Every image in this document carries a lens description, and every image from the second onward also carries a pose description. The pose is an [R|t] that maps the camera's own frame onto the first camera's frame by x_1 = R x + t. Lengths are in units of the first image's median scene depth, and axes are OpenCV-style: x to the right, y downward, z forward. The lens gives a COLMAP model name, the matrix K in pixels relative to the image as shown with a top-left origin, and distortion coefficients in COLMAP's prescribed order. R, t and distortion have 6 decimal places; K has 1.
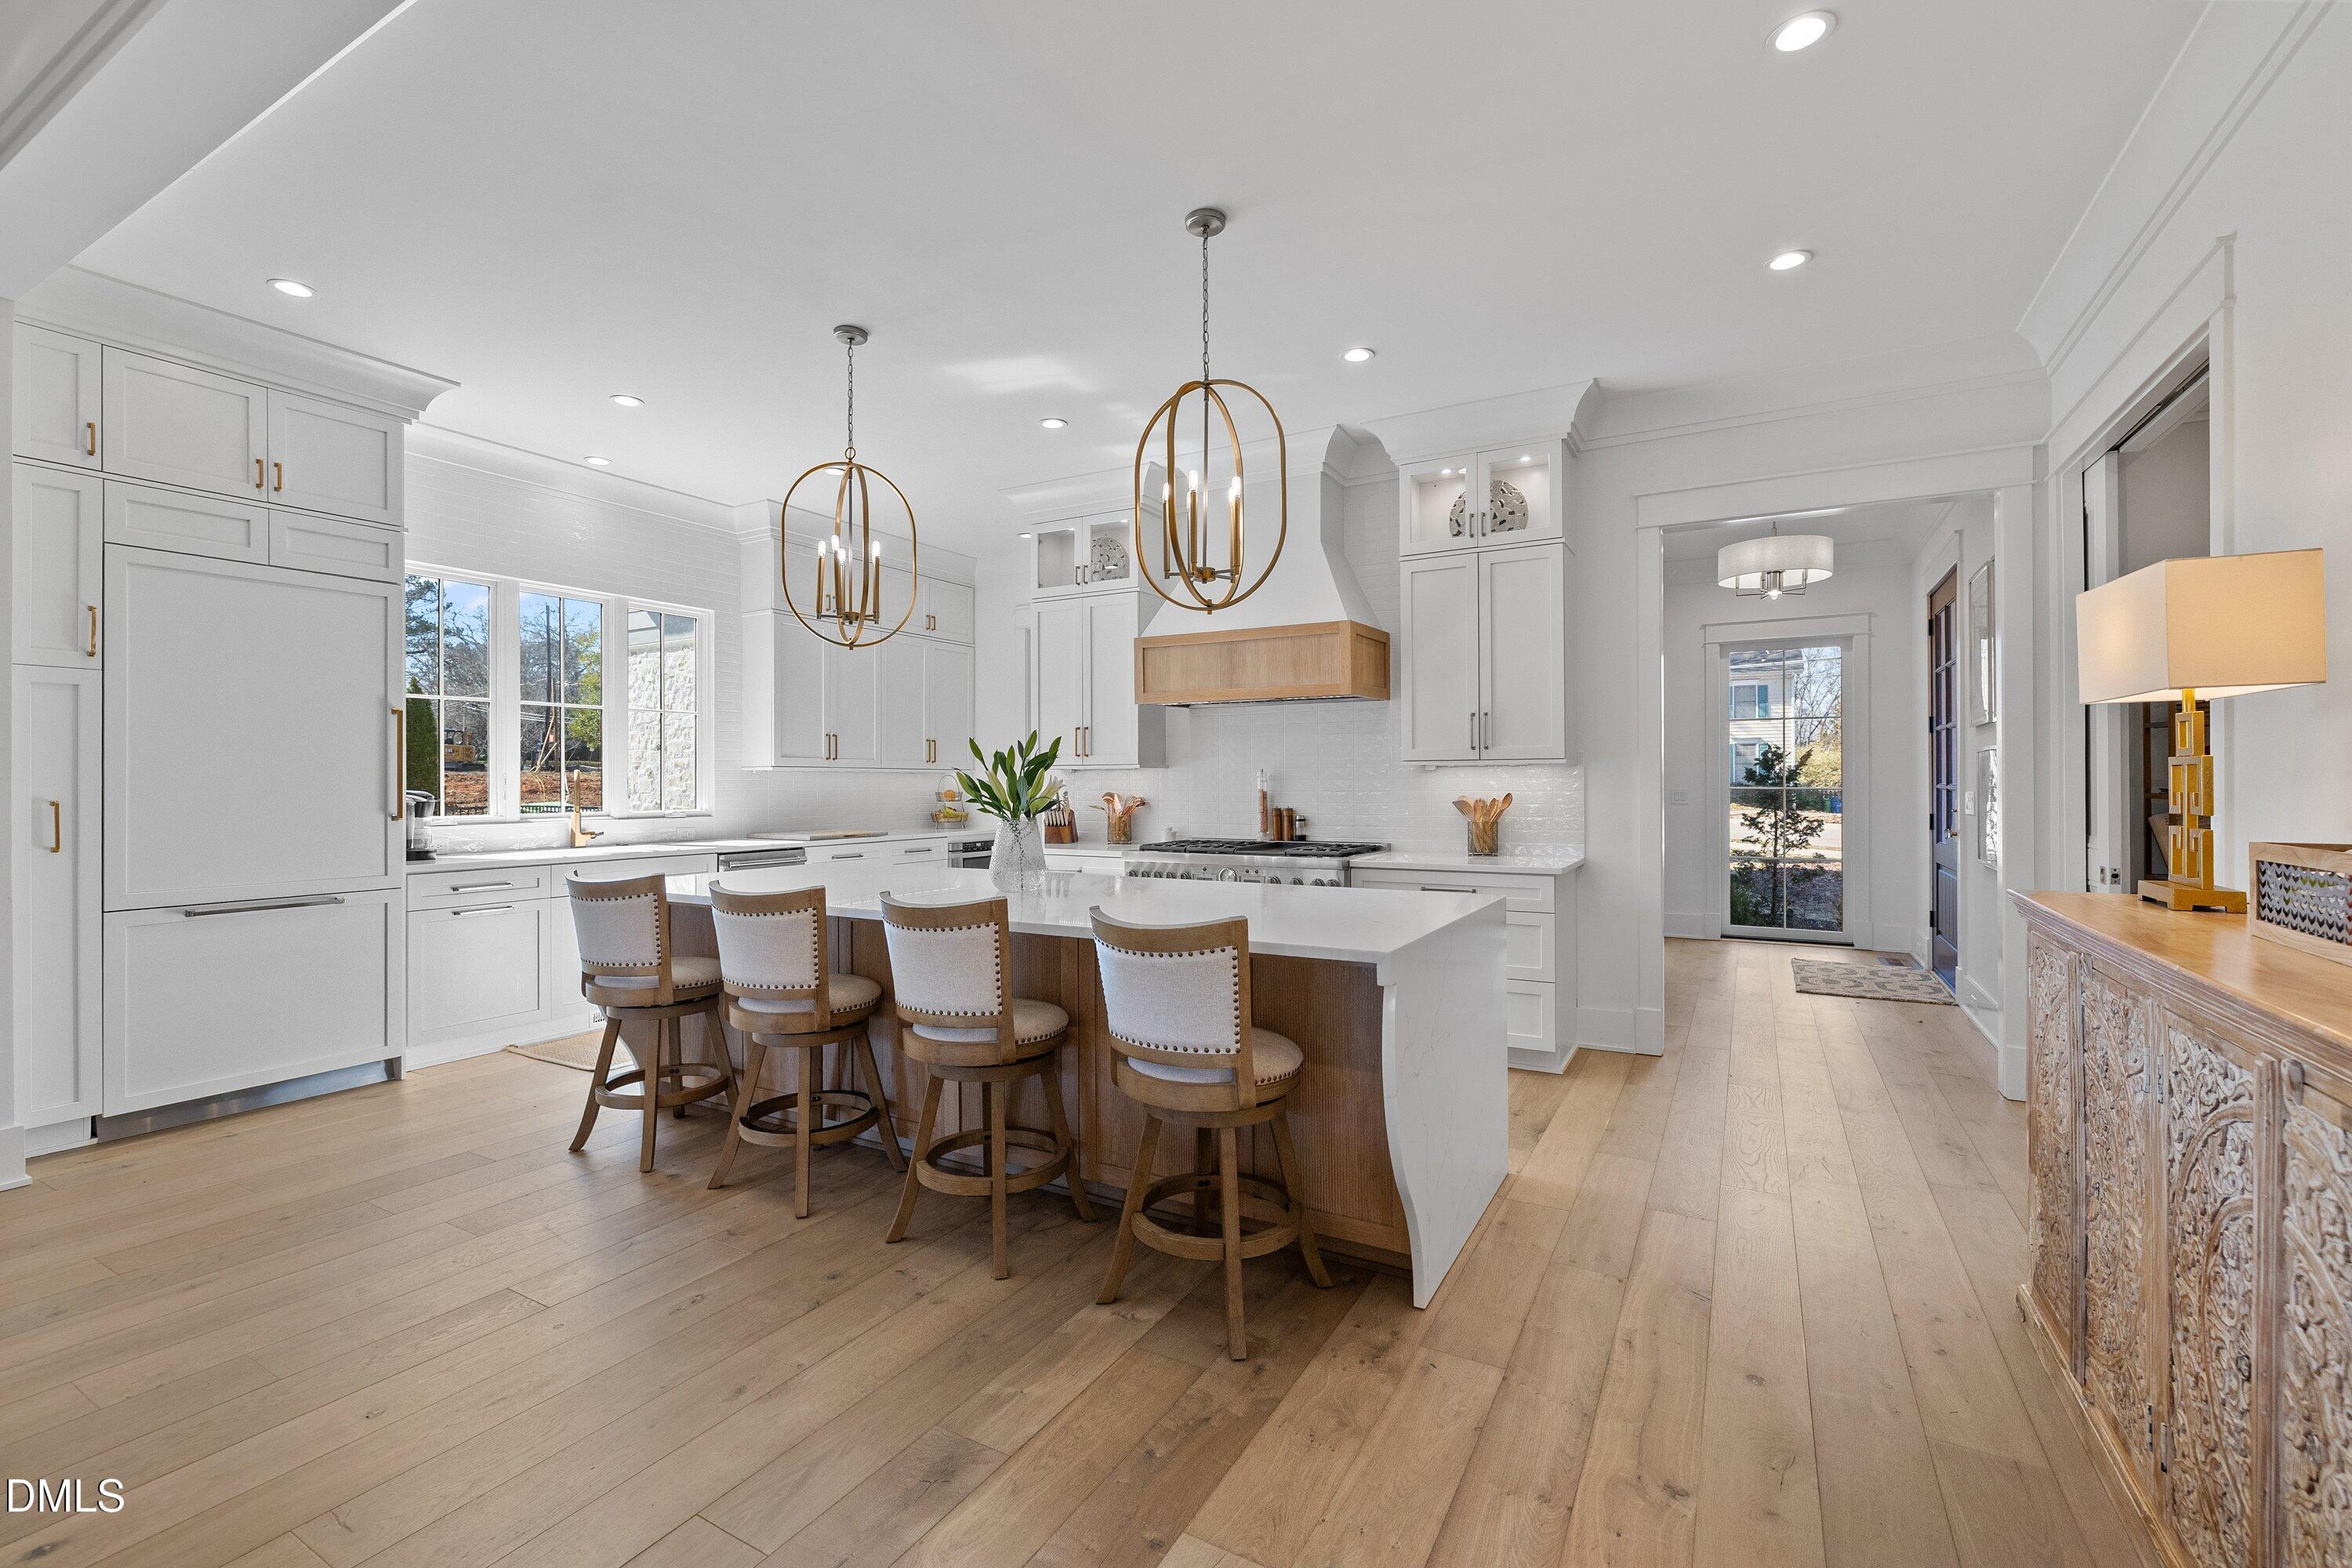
lens RADIAL K [[983.4, 0, 1176.9], [0, 983.4, 775.8], [0, 0, 1]] dist [-0.000277, 0.000210]
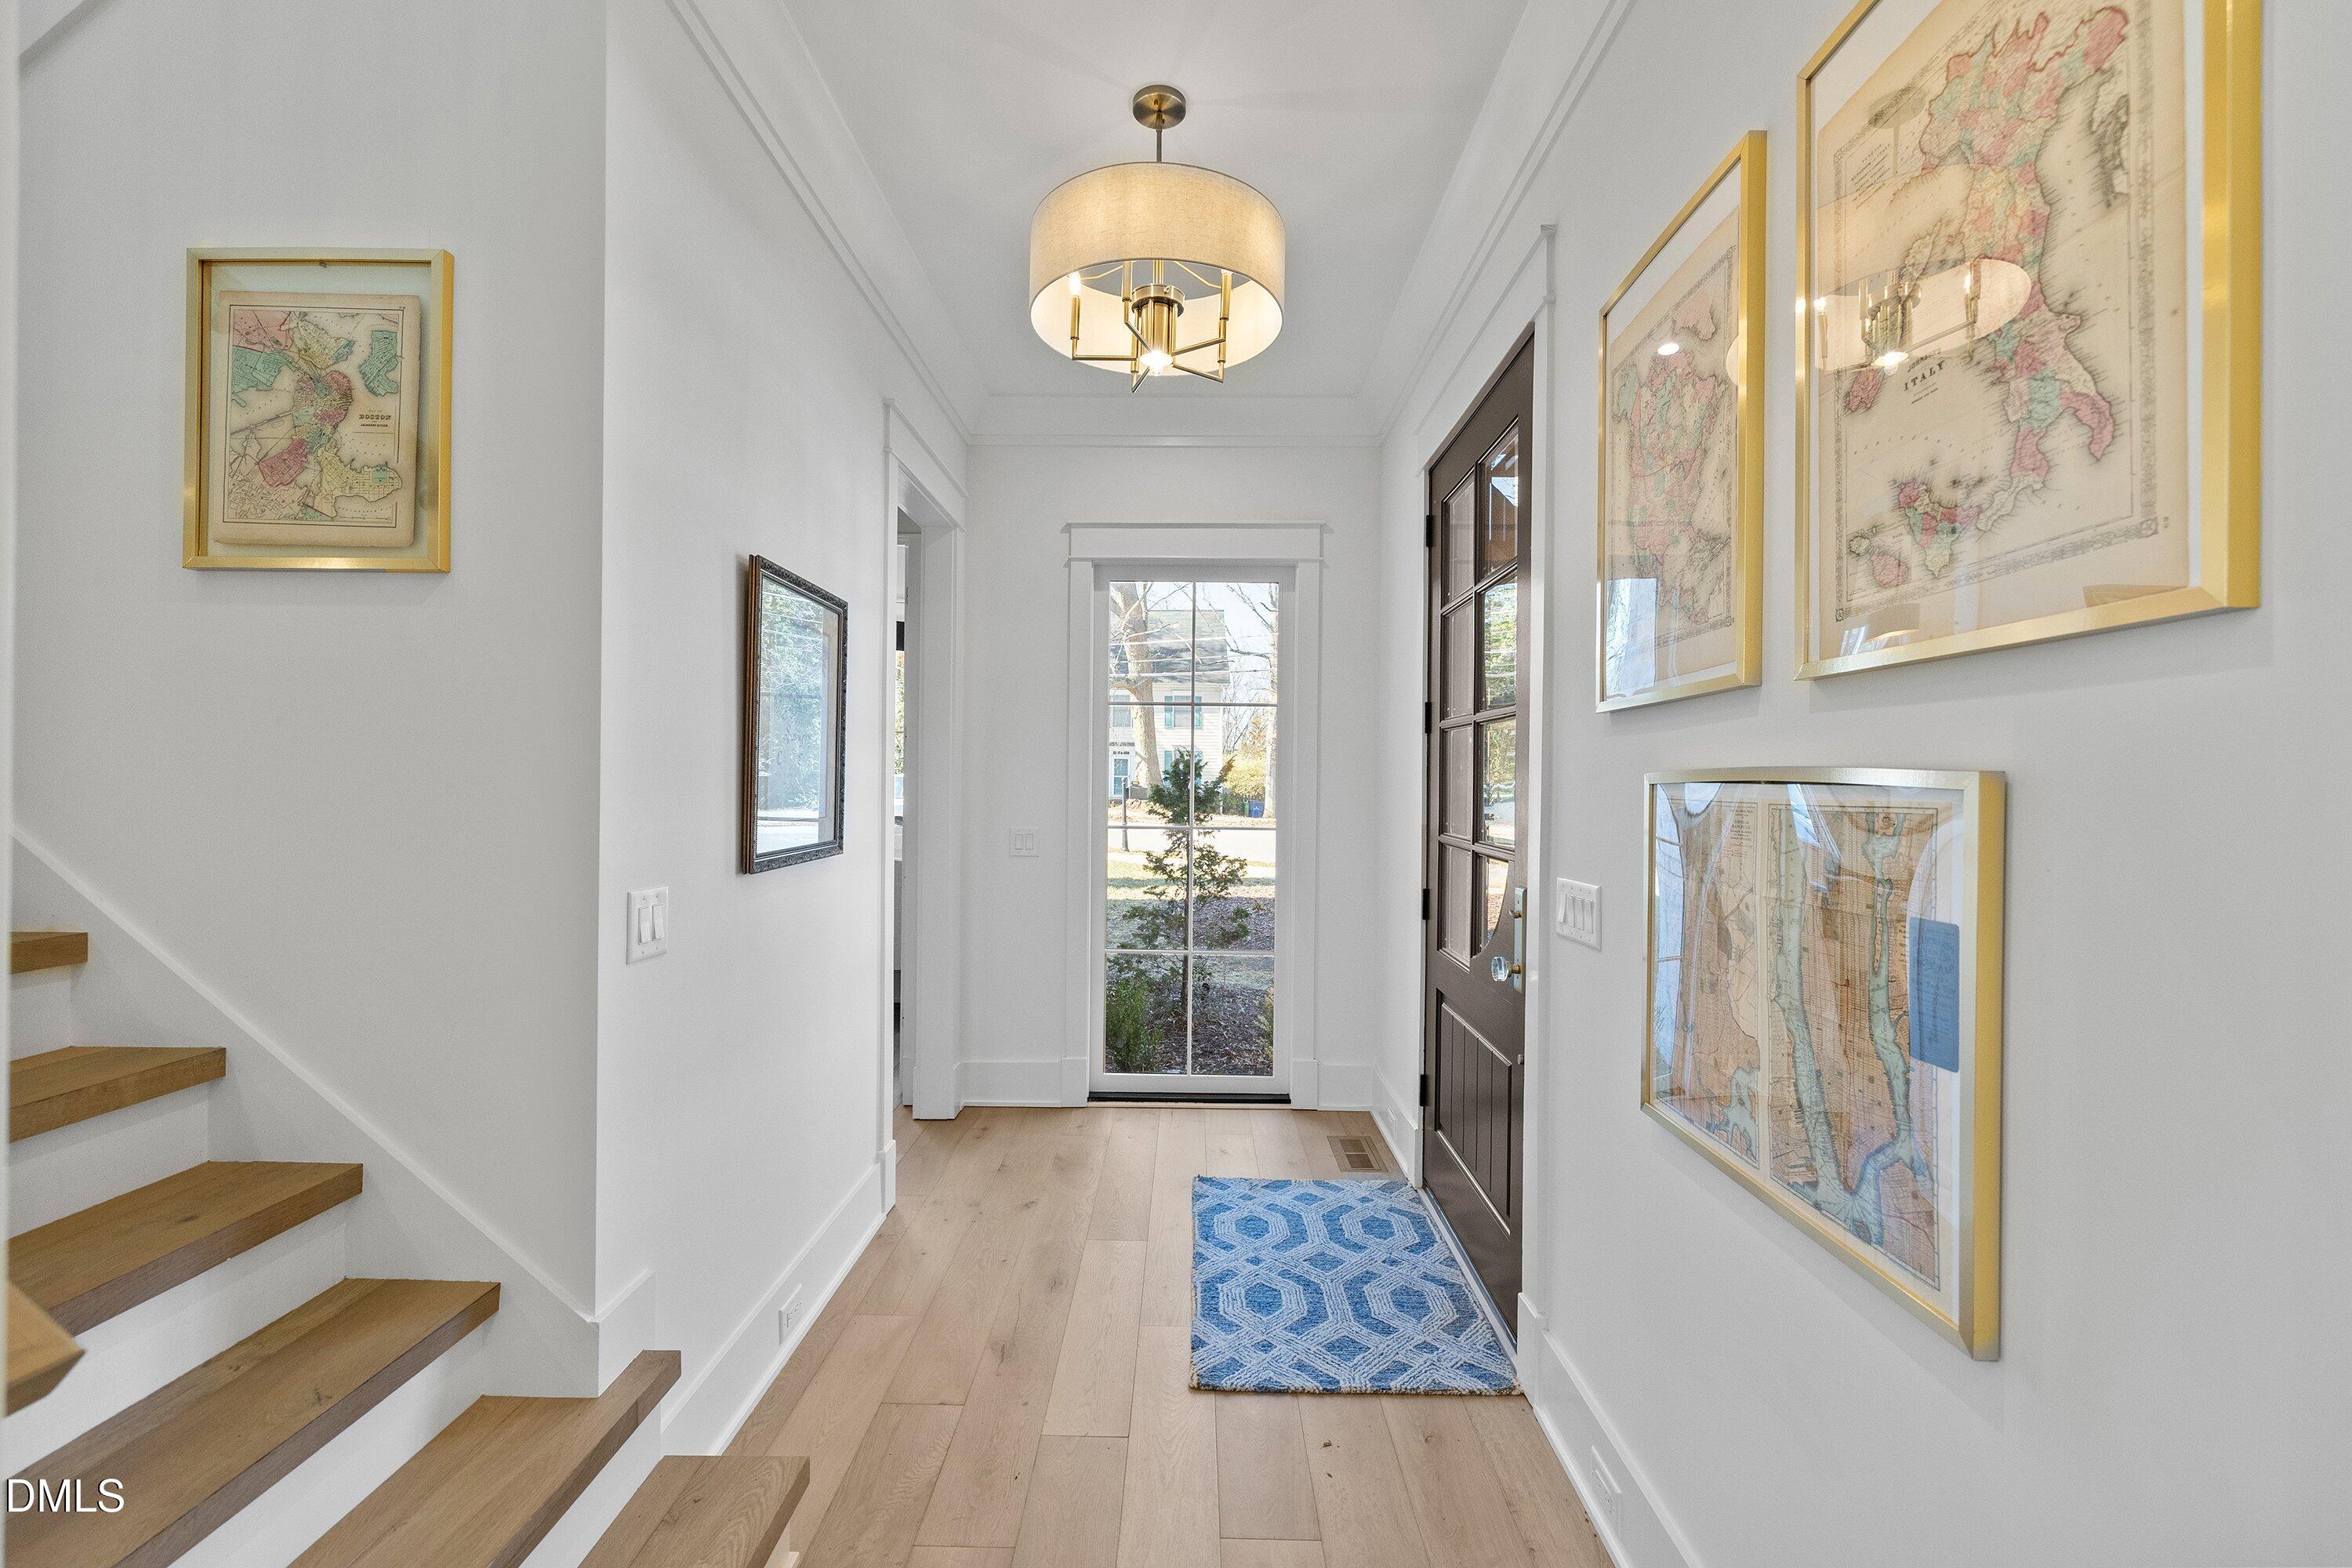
lens RADIAL K [[983.4, 0, 1176.9], [0, 983.4, 775.8], [0, 0, 1]] dist [-0.000277, 0.000210]
pose [[0.870666, 0.012734, 0.491710, 0.436103], [-0.013577, 0.999906, -0.001855, -0.020753], [-0.491688, -0.005061, 0.870757, 0.672767]]
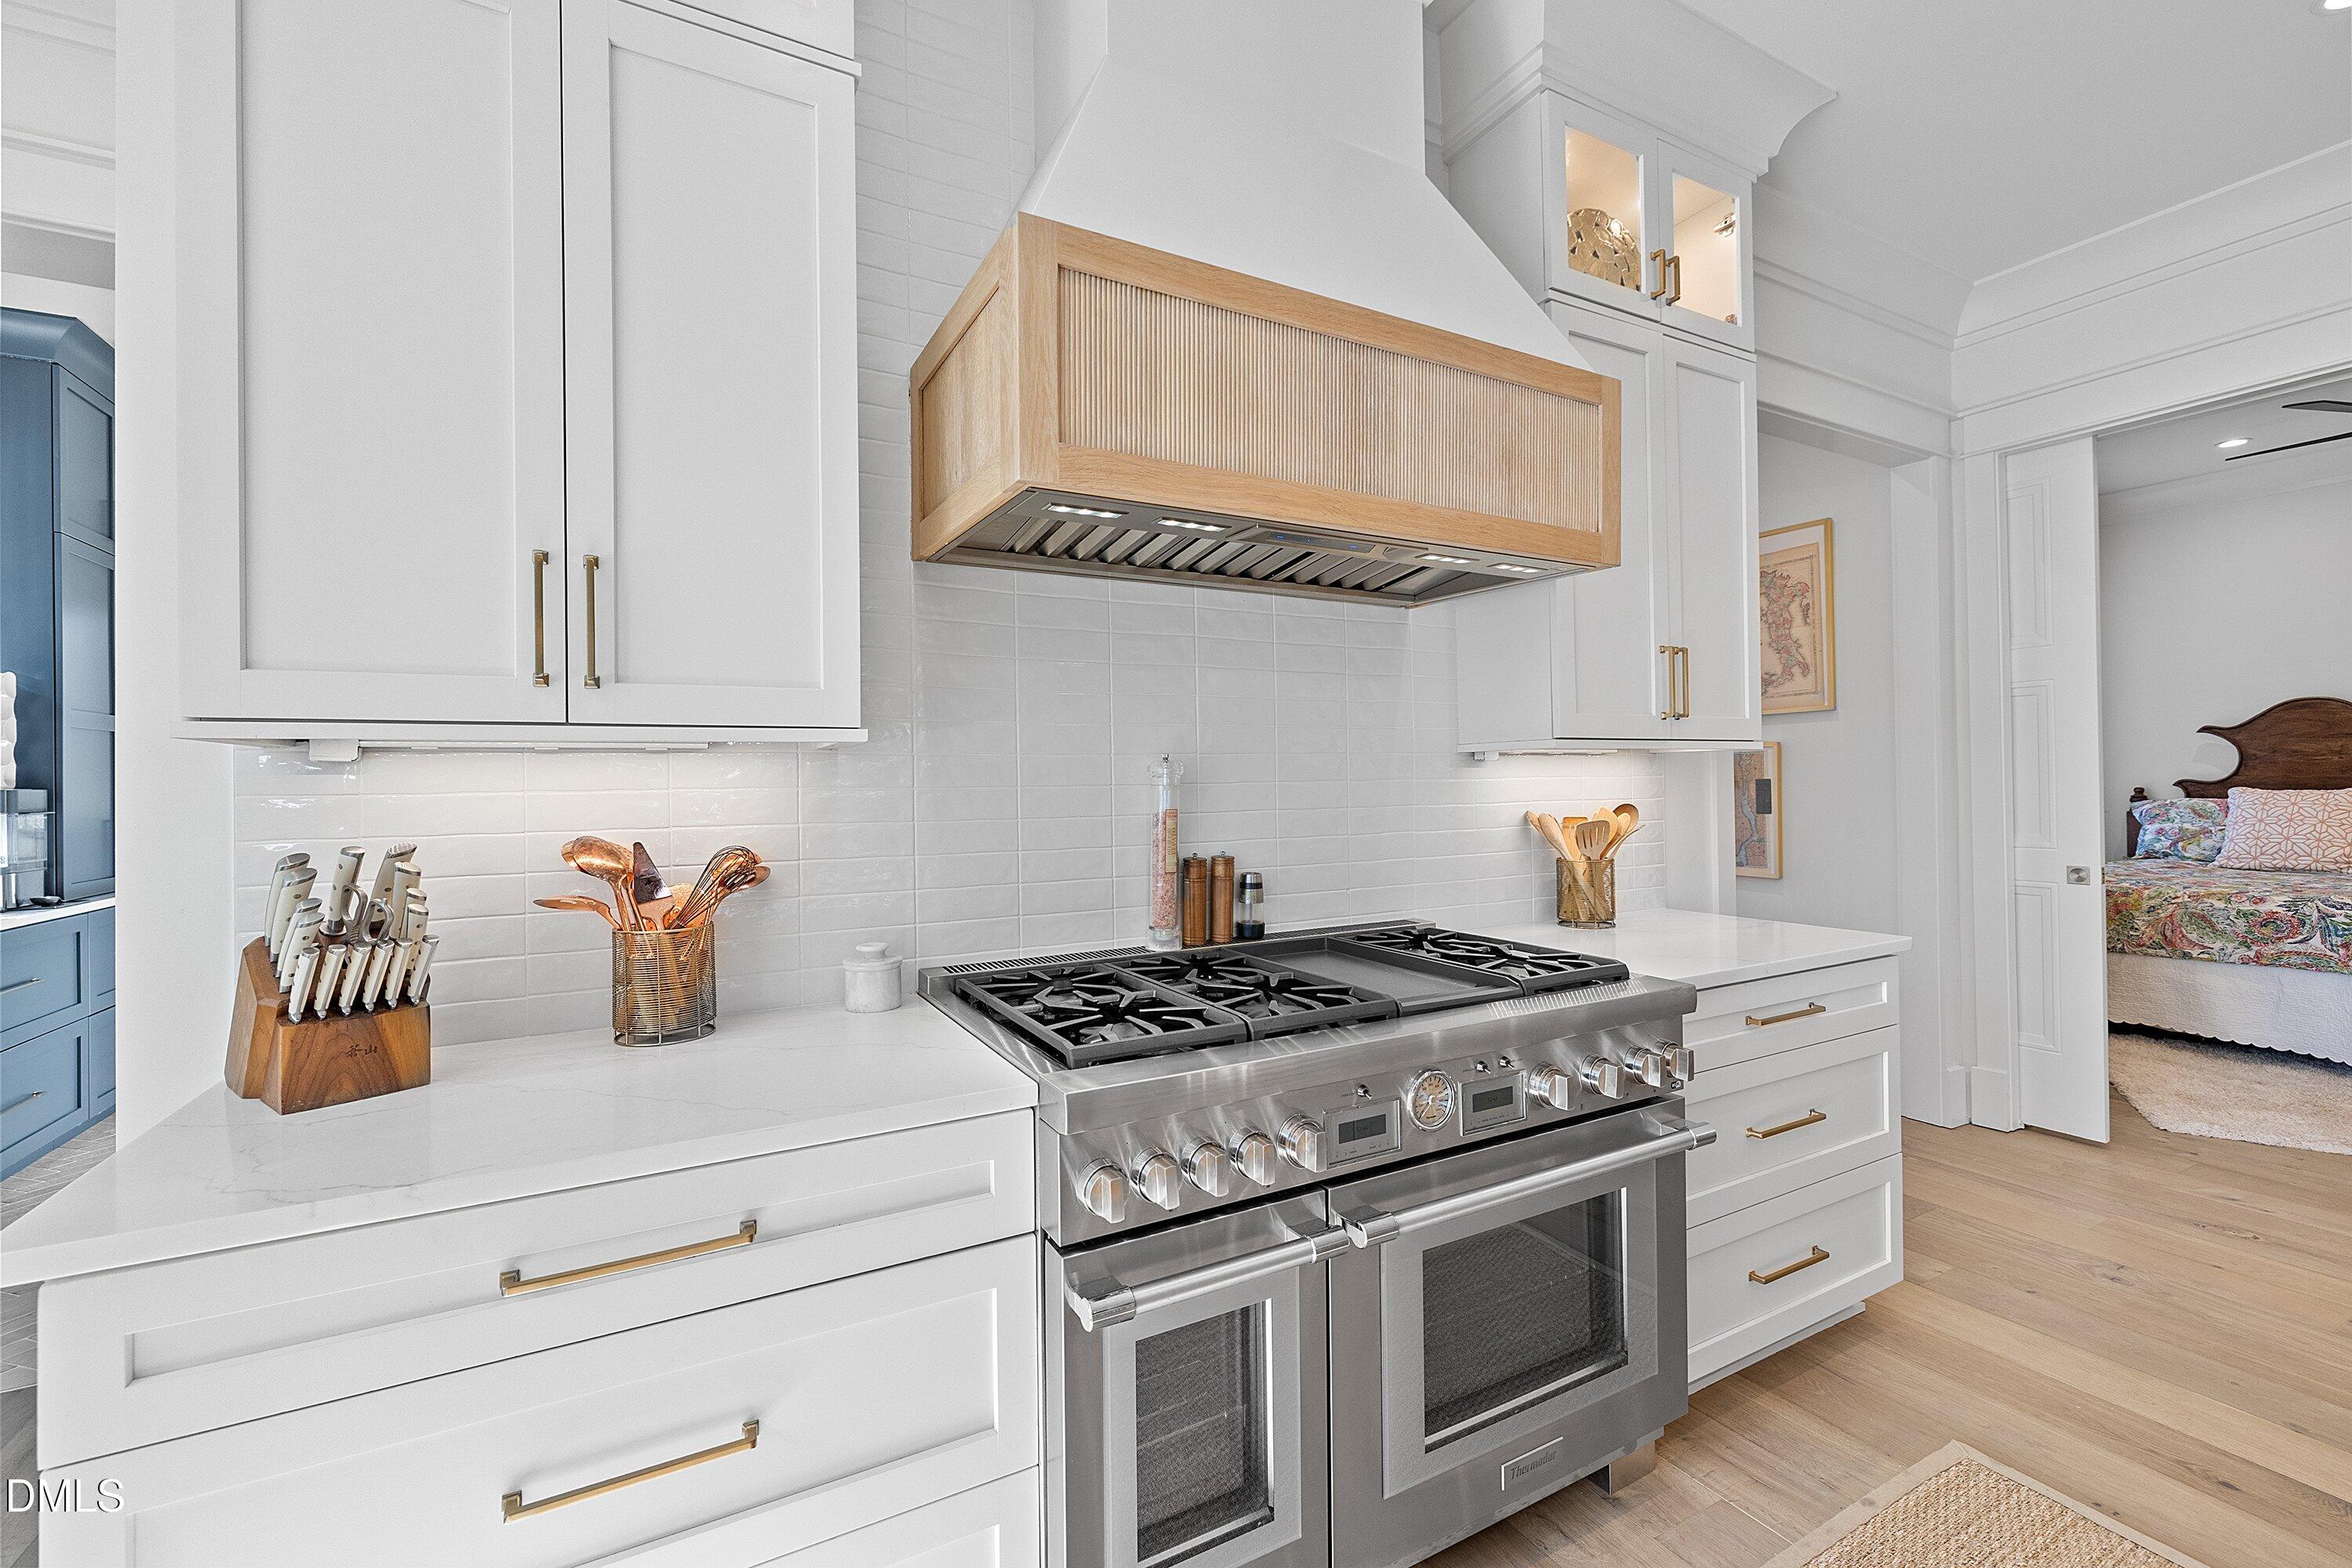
lens RADIAL K [[983.4, 0, 1176.9], [0, 983.4, 775.8], [0, 0, 1]] dist [-0.000277, 0.000210]
pose [[0.516766, 0.005039, 0.856112, -0.208770], [0.009250, 0.999891, -0.011469, 0.004887], [-0.856077, 0.013846, 0.516663, 0.755879]]
